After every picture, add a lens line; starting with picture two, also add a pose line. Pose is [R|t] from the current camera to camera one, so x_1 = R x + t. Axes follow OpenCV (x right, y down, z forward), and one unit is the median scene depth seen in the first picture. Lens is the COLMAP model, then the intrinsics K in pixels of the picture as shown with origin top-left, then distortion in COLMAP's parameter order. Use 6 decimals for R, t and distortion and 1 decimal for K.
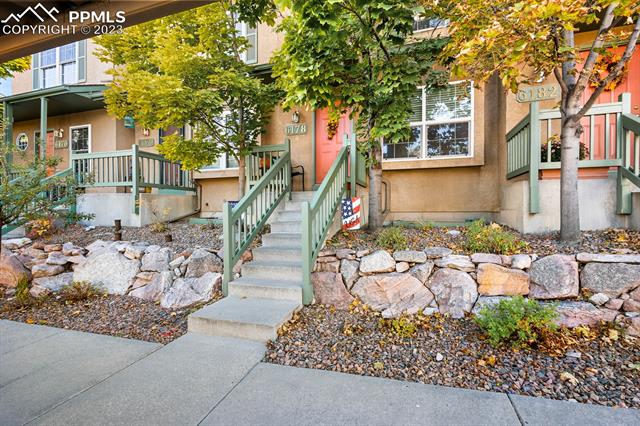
lens RADIAL K [[296.3, 0, 322.0], [0, 296.3, 215.8], [0, 0, 1]] dist [0.005390, -0.000024]
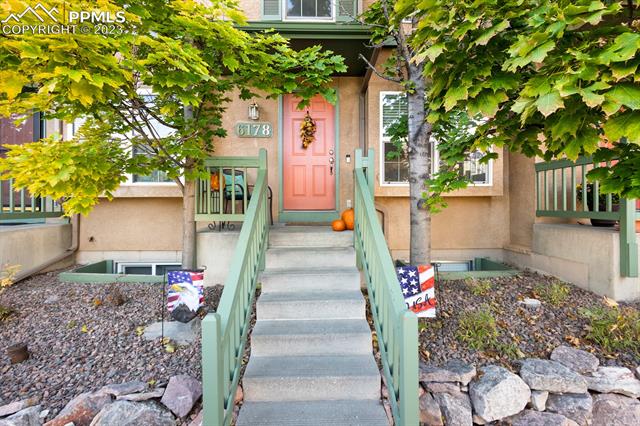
lens RADIAL K [[296.3, 0, 319.8], [0, 296.3, 207.3], [0, 0, 1]] dist [0.005390, -0.000024]
pose [[0.938234, -0.003156, 0.345986, -0.228465], [0.005700, 0.999964, -0.006336, -0.135667], [-0.345953, 0.007917, 0.938218, 0.388332]]
